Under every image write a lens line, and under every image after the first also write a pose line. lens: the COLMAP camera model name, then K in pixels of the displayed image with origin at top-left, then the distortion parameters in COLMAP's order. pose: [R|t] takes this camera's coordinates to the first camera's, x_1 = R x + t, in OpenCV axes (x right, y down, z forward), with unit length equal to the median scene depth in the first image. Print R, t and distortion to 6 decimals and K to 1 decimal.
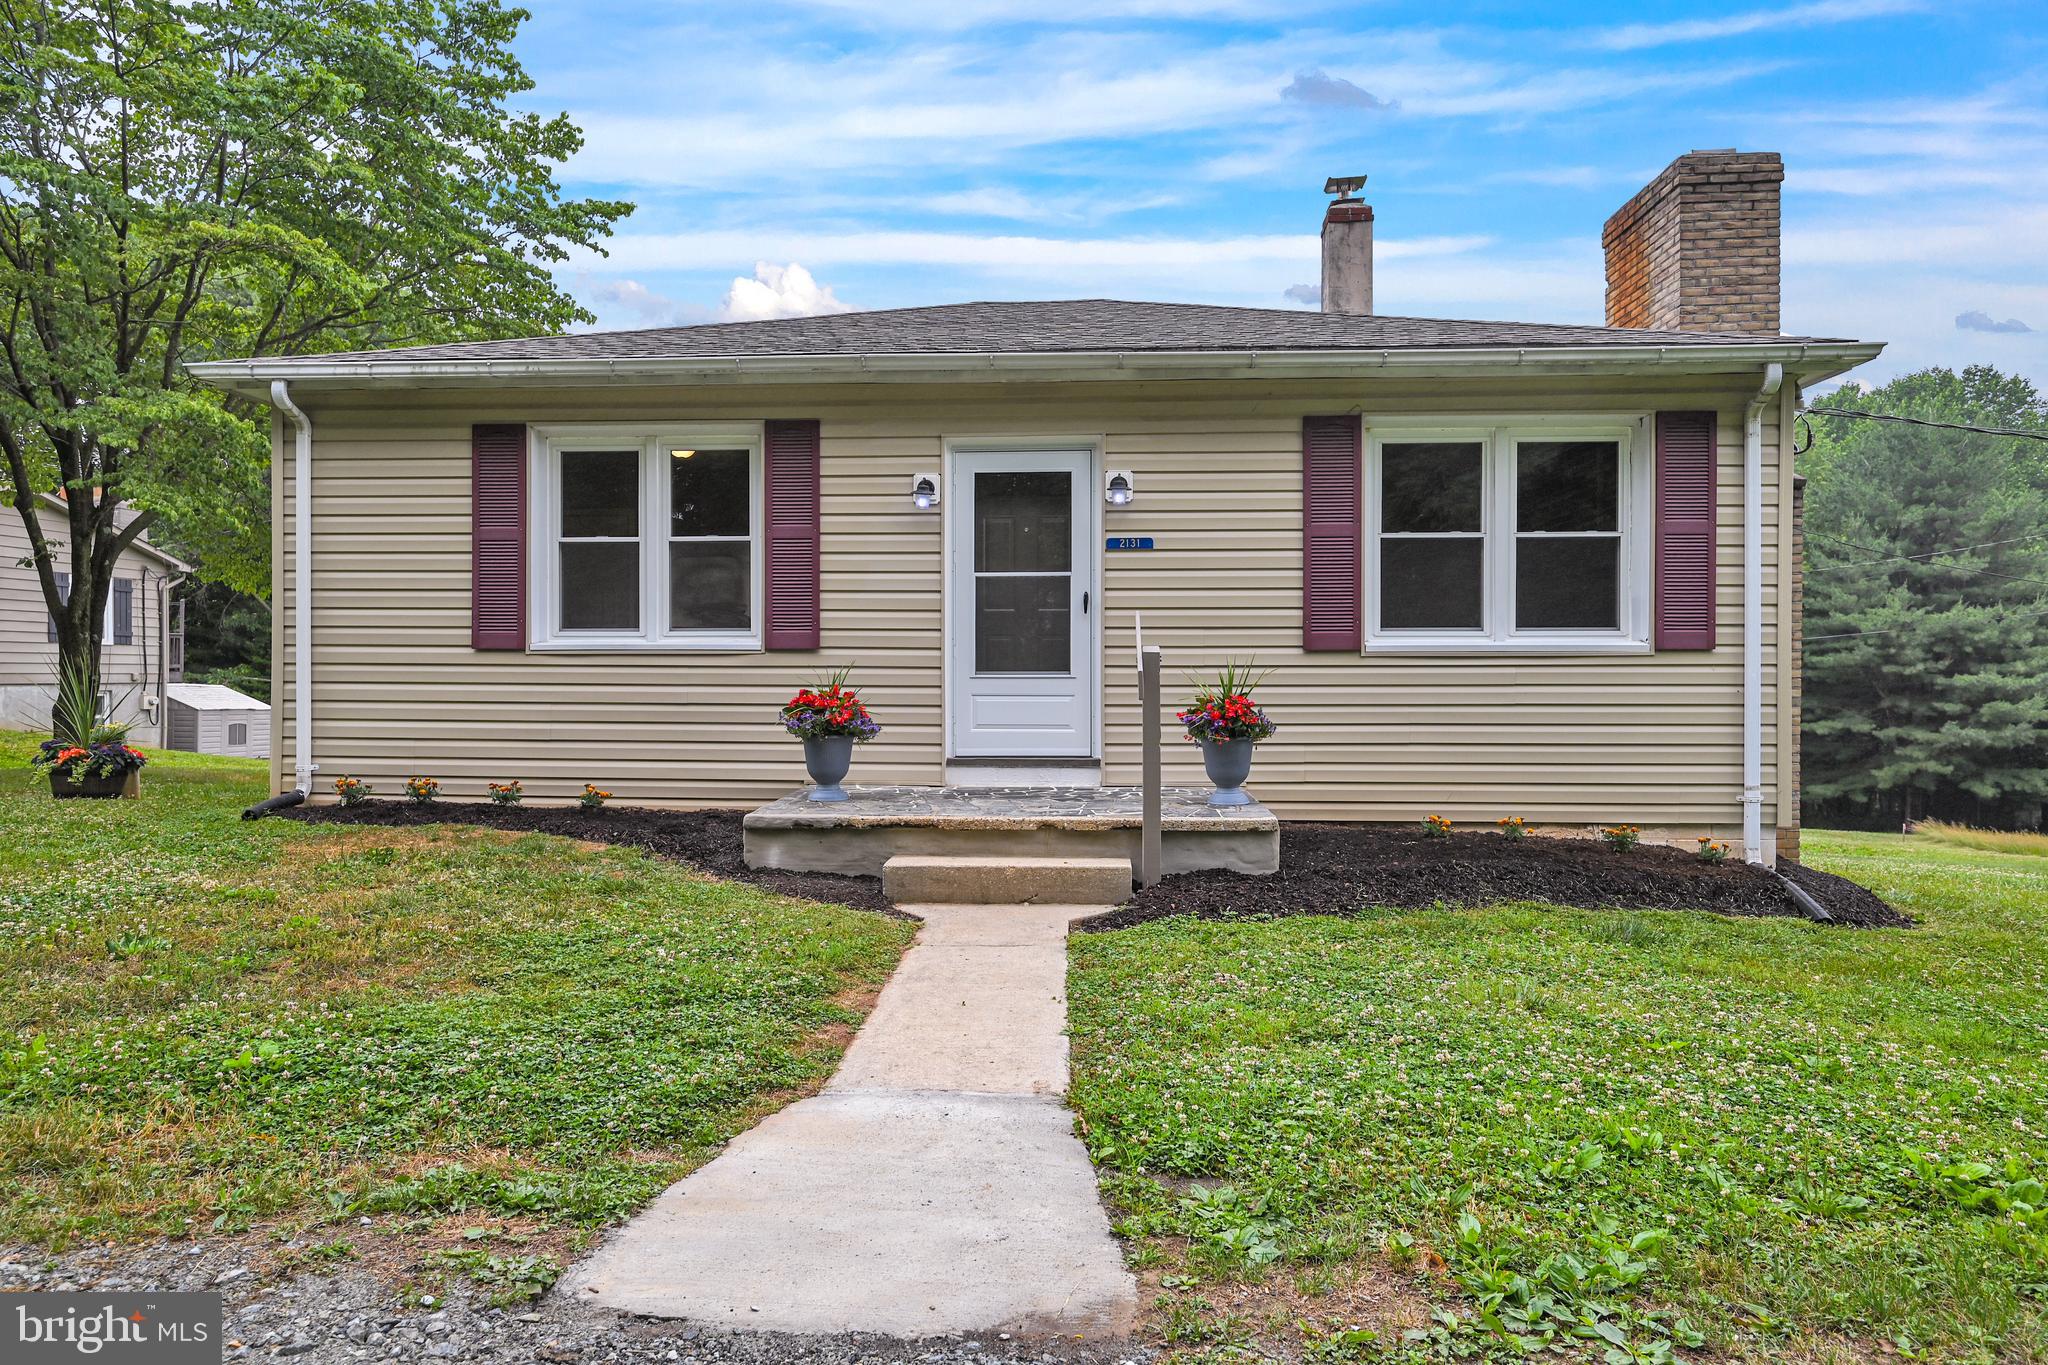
lens RADIAL K [[1211.3, 0, 1017.2], [0, 1211.3, 682.5], [0, 0, 1]] dist [-0.001880, 0.001313]
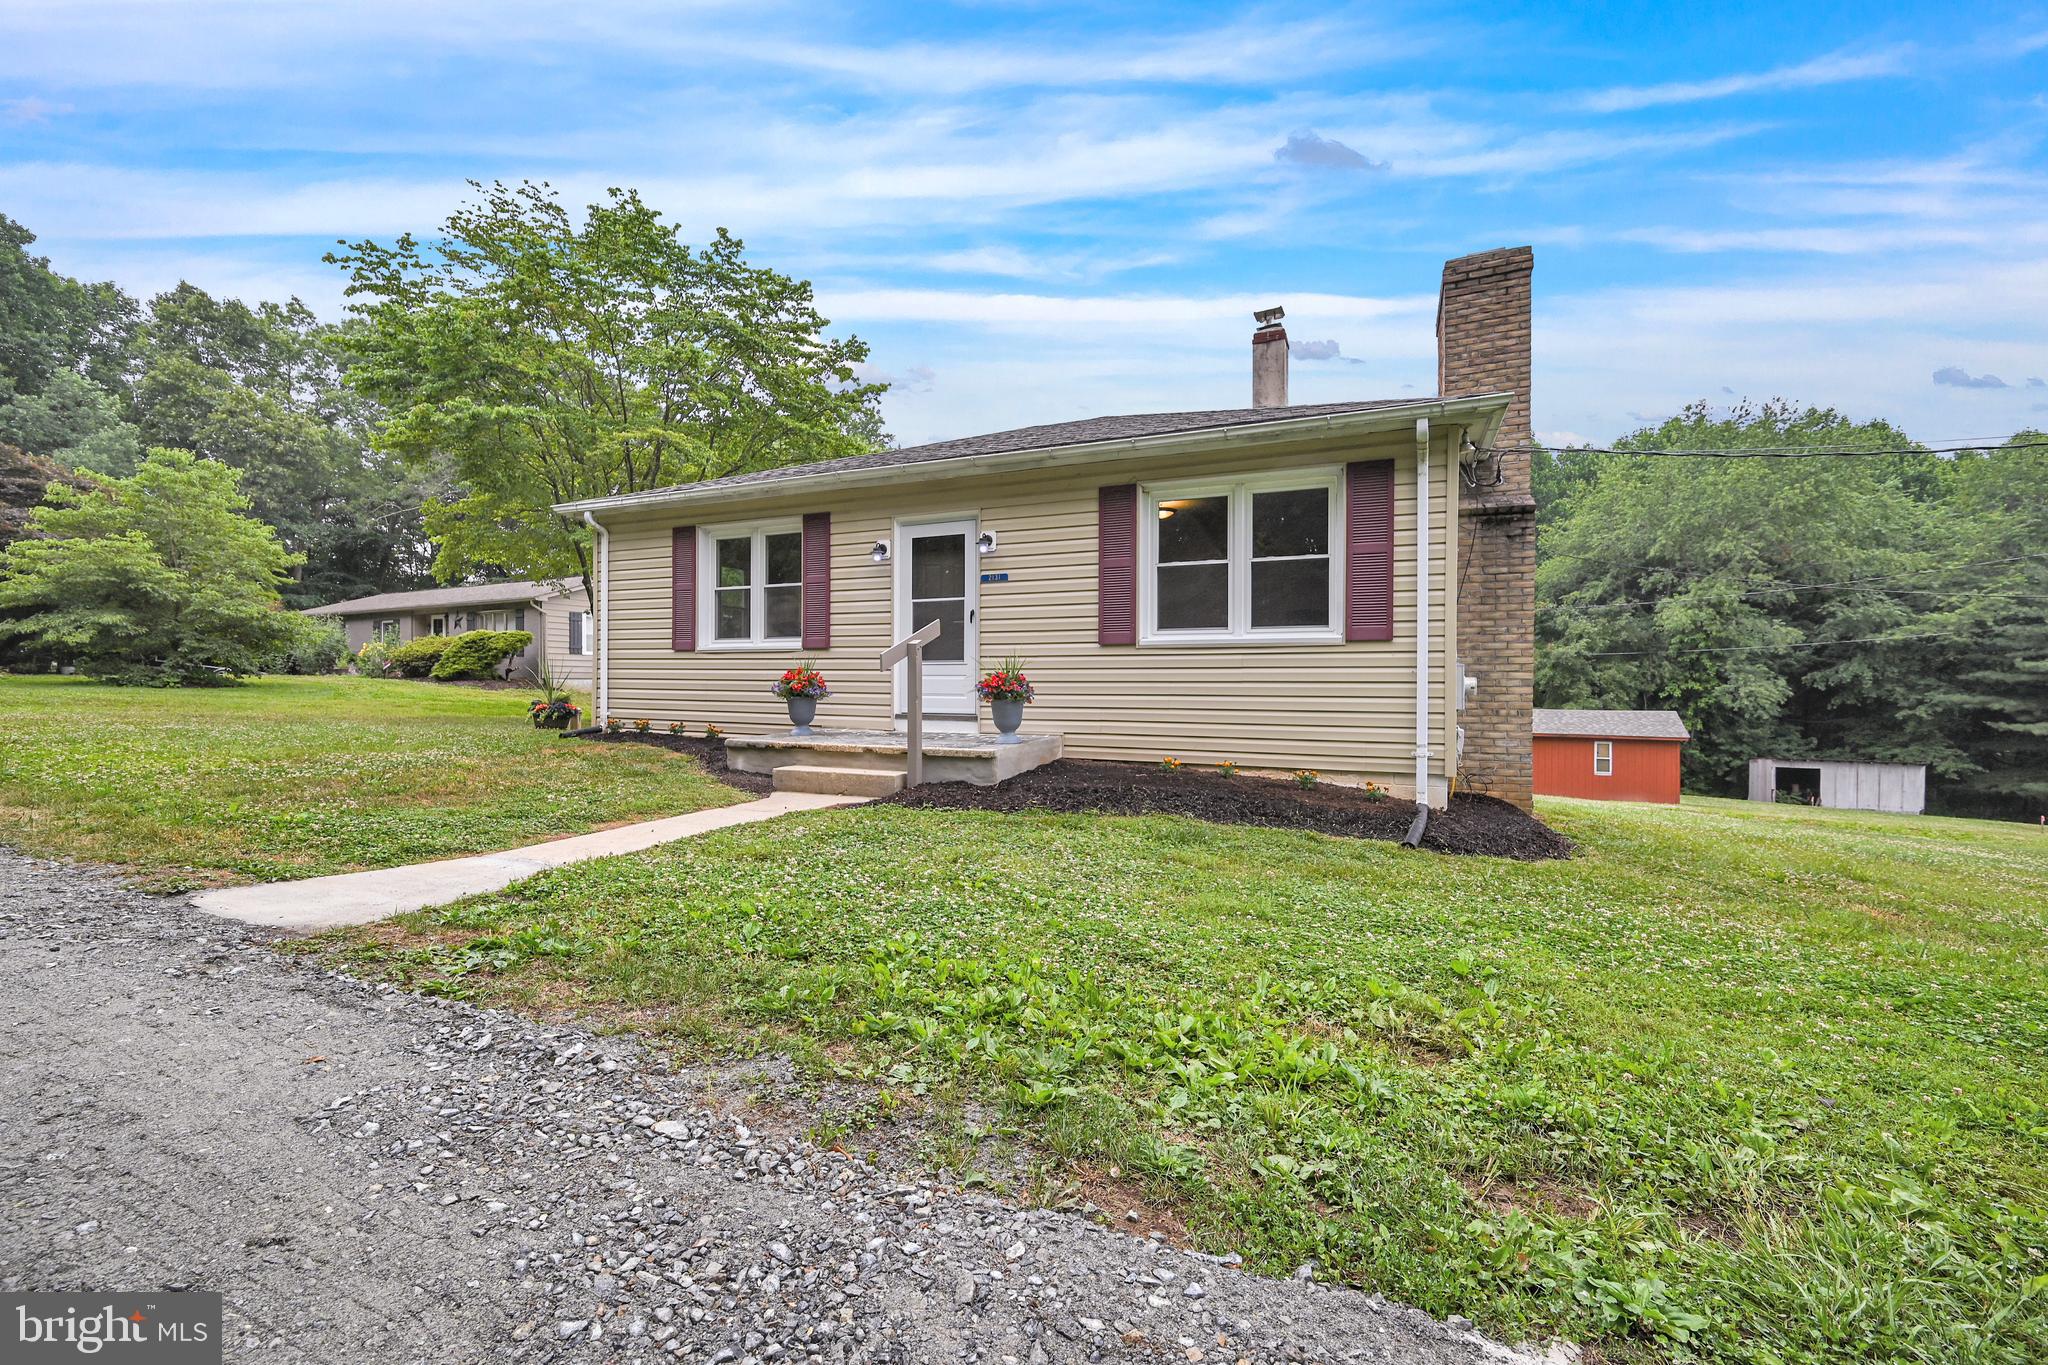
lens RADIAL K [[839.2, 0, 1032.2], [0, 839.2, 682.5], [0, 0, 1]] dist [-0.000035, 0.000457]
pose [[0.935128, 0.003198, -0.354296, 0.517154], [-0.005004, 0.999979, -0.004181, 0.024097], [0.354275, 0.005682, 0.935124, 0.007572]]
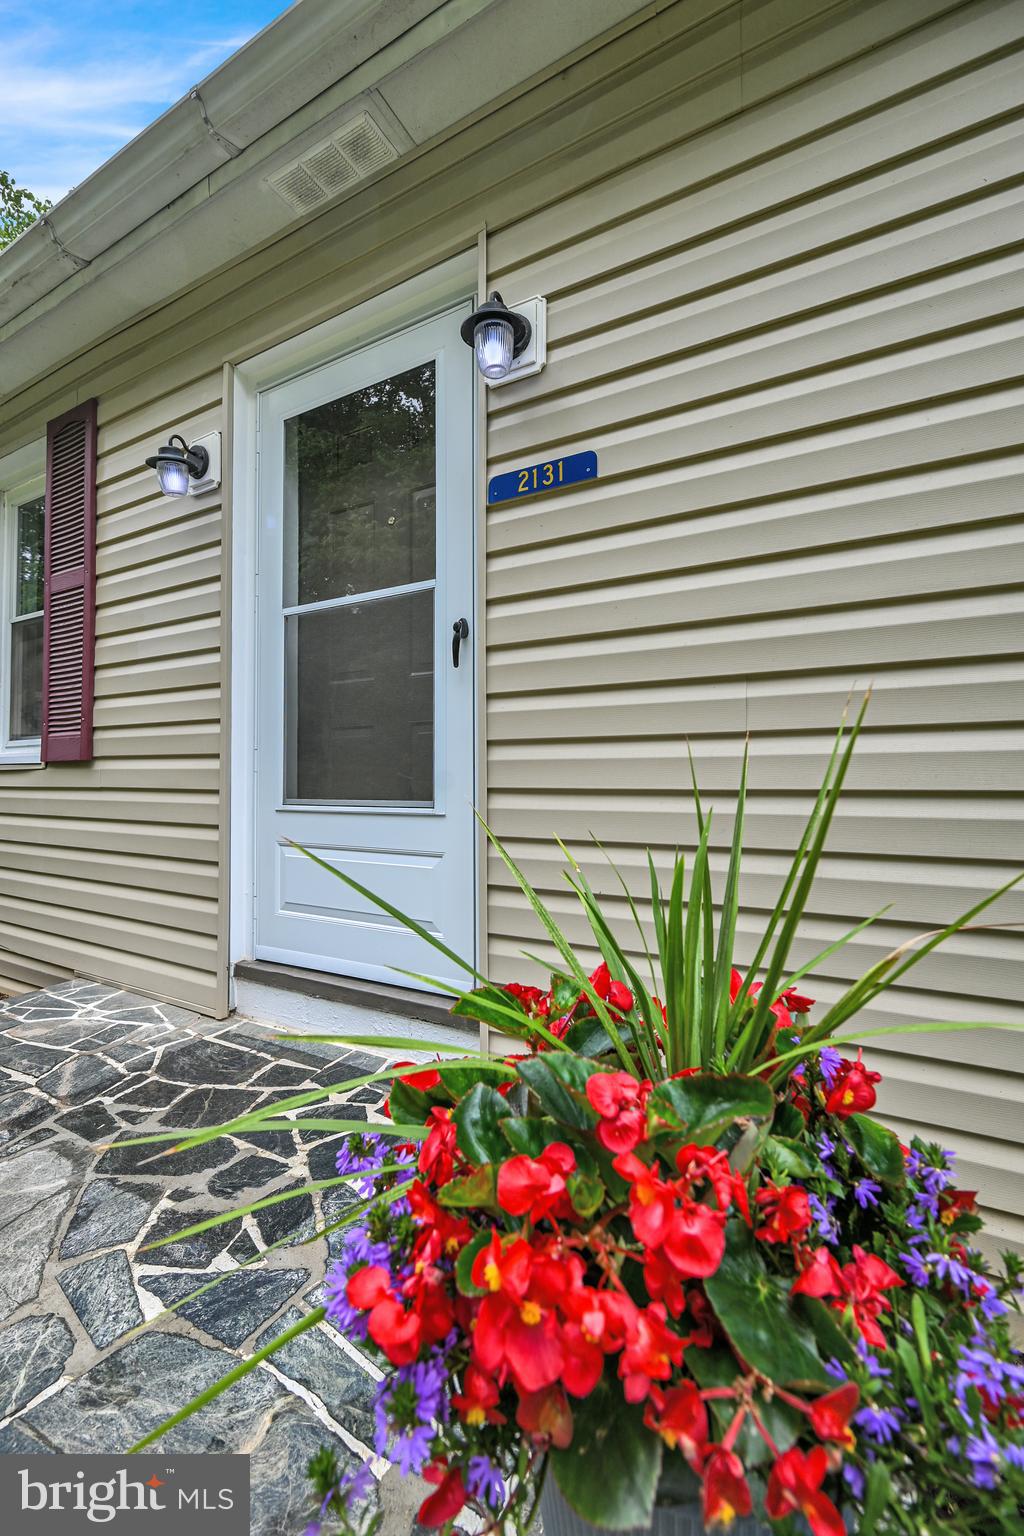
lens RADIAL K [[629.4, 0, 499.9], [0, 629.4, 774.1], [0, 0, 1]] dist [-0.000035, 0.000457]
pose [[0.896664, -0.009757, -0.442604, 0.169390], [0.001015, 0.999800, -0.019983, -0.014414], [0.442710, 0.017469, 0.896495, 0.804930]]
